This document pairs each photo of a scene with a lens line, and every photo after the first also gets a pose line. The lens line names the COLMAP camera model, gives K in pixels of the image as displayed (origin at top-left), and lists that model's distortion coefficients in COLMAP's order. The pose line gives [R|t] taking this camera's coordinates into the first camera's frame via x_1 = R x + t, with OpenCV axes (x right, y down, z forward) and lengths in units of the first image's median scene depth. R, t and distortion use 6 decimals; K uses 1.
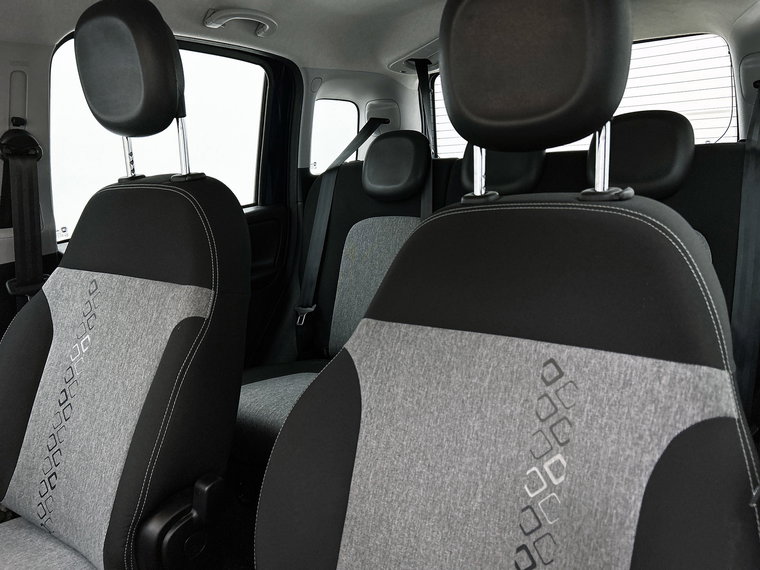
lens RADIAL K [[594.2, 0, 380.0], [0, 594.2, 285.0], [0, 0, 1]] dist [0.050976, -0.044658]
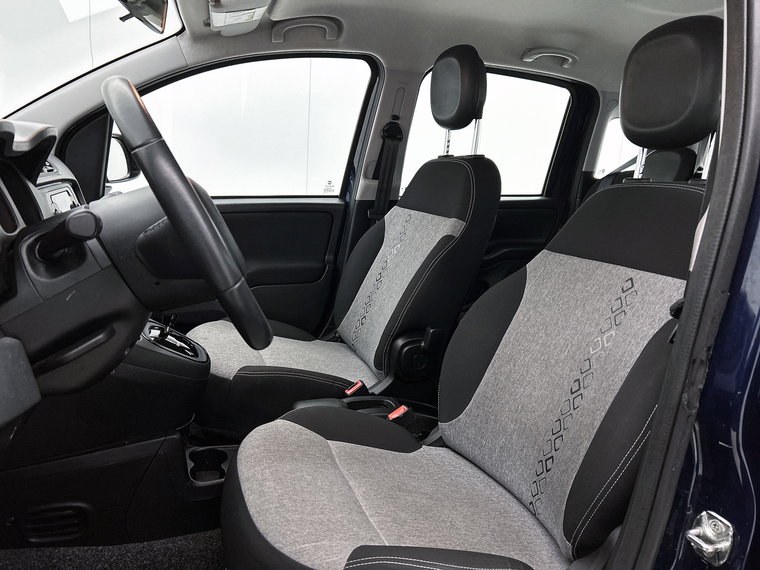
lens RADIAL K [[591.3, 0, 377.4], [0, 591.3, 291.9], [0, 0, 1]] dist [0.034887, -0.058347]
pose [[0.823817, 0.213151, -0.525254, 0.357017], [-0.224443, 0.973536, 0.043045, 0.153218], [0.520529, 0.082428, 0.849856, -0.423233]]
